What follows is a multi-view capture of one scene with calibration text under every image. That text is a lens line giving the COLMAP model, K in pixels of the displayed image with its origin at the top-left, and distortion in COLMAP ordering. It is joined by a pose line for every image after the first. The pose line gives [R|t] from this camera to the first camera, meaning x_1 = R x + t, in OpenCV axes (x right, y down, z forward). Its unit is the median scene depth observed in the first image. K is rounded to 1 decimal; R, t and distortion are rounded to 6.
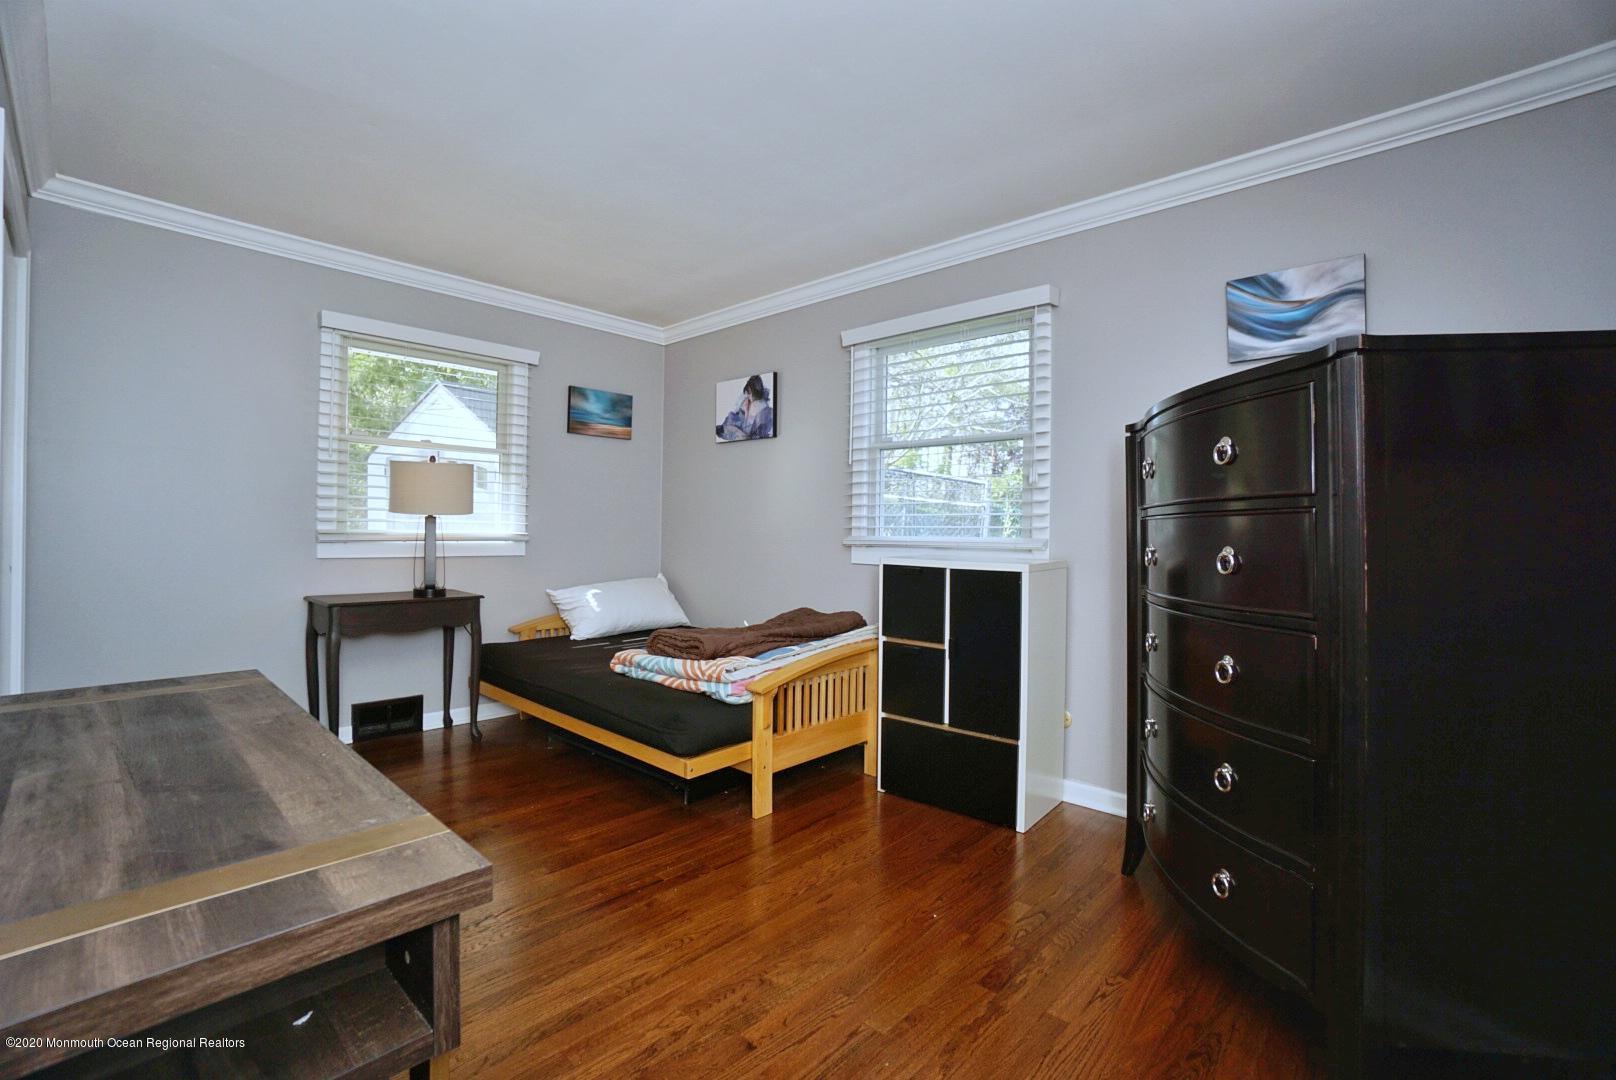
lens RADIAL K [[712.1, 0, 803.5], [0, 712.1, 529.7], [0, 0, 1]] dist [-0.048728, 0.000178]
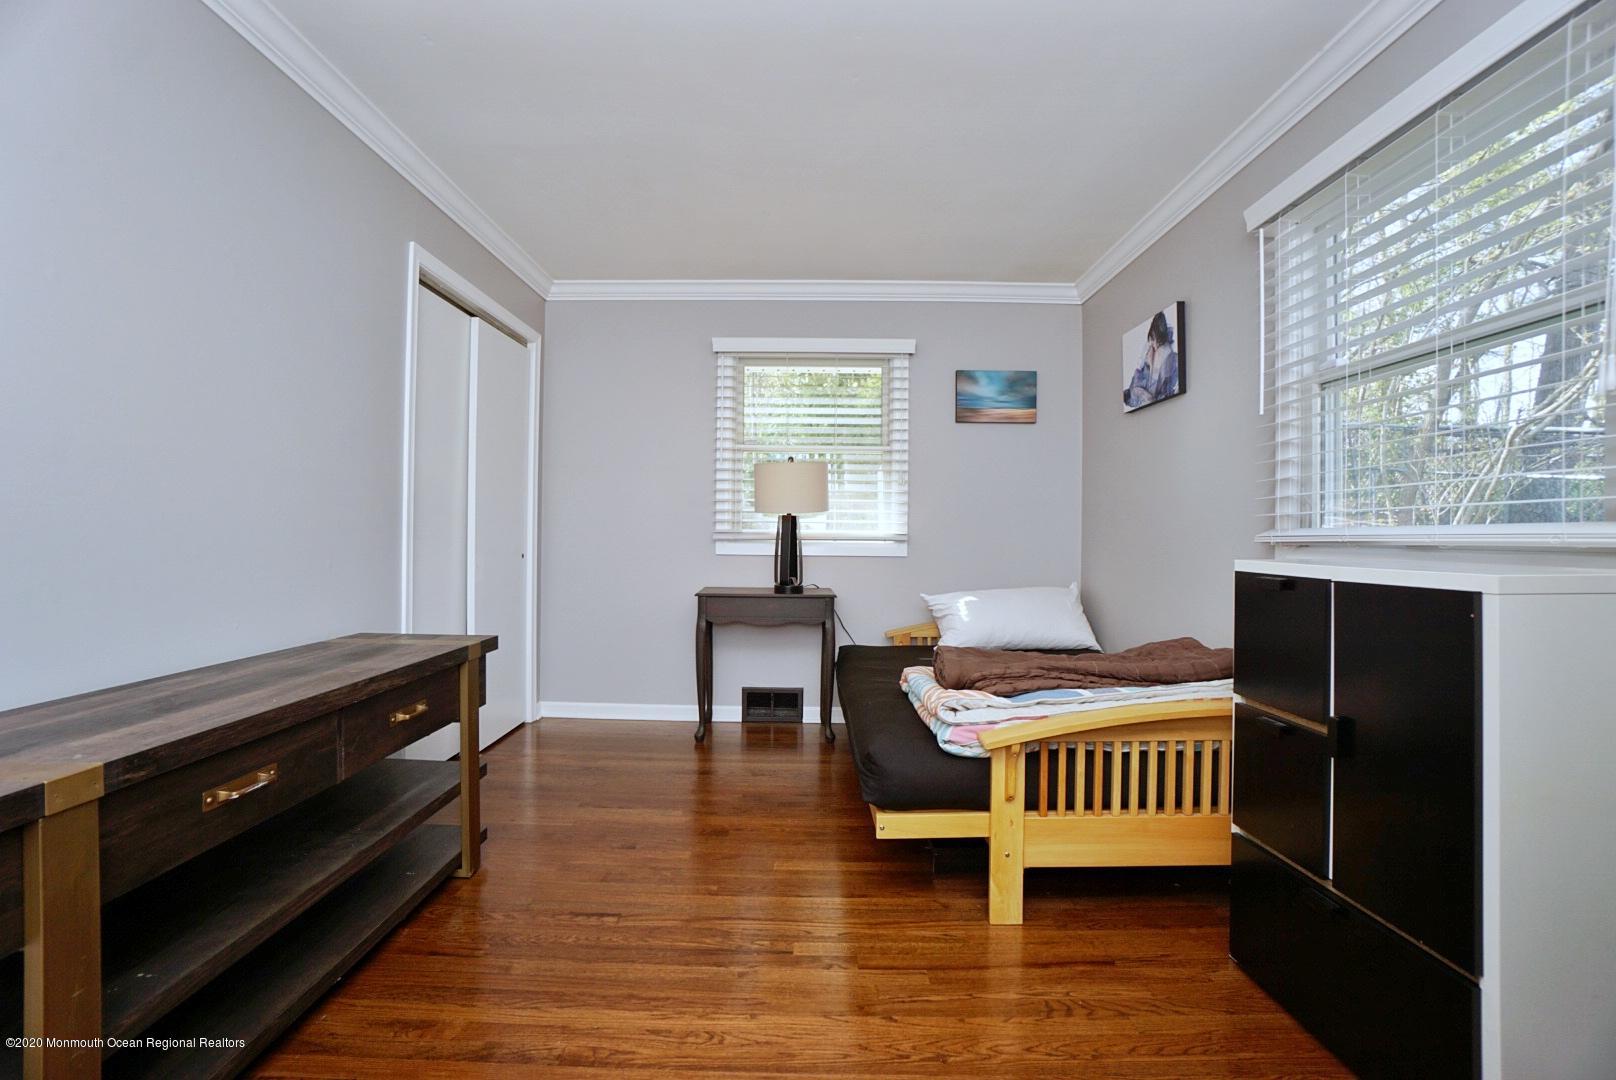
lens RADIAL K [[717.5, 0, 801.2], [0, 717.5, 536.9], [0, 0, 1]] dist [-0.072574, 0.029600]
pose [[0.668078, -0.006315, -0.744064, 0.258243], [-0.000854, 0.999957, -0.009253, 0.021579], [0.744091, 0.006817, 0.668044, 0.296994]]
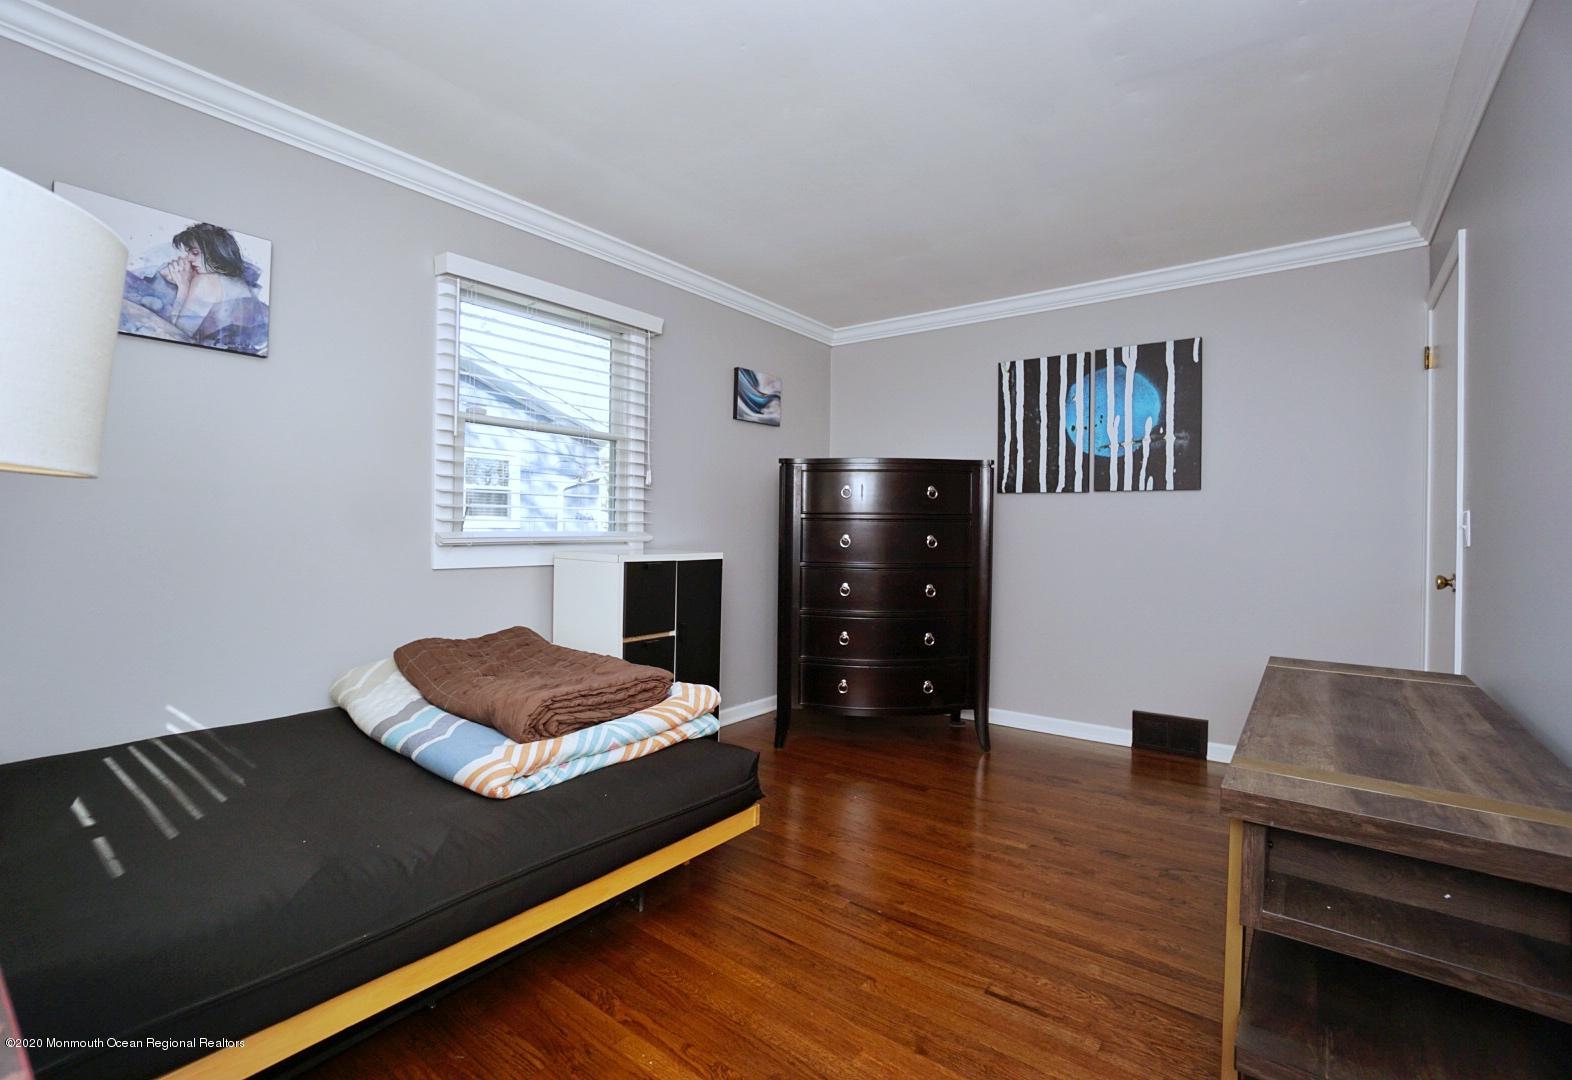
lens RADIAL K [[695.0, 0, 777.0], [0, 695.0, 520.4], [0, 0, 1]] dist [-0.000669, -0.000196]
pose [[-0.082040, -0.007821, 0.996598, -0.710313], [-0.010688, 0.999919, 0.006967, -0.013565], [-0.996572, -0.010080, -0.082117, 0.747099]]
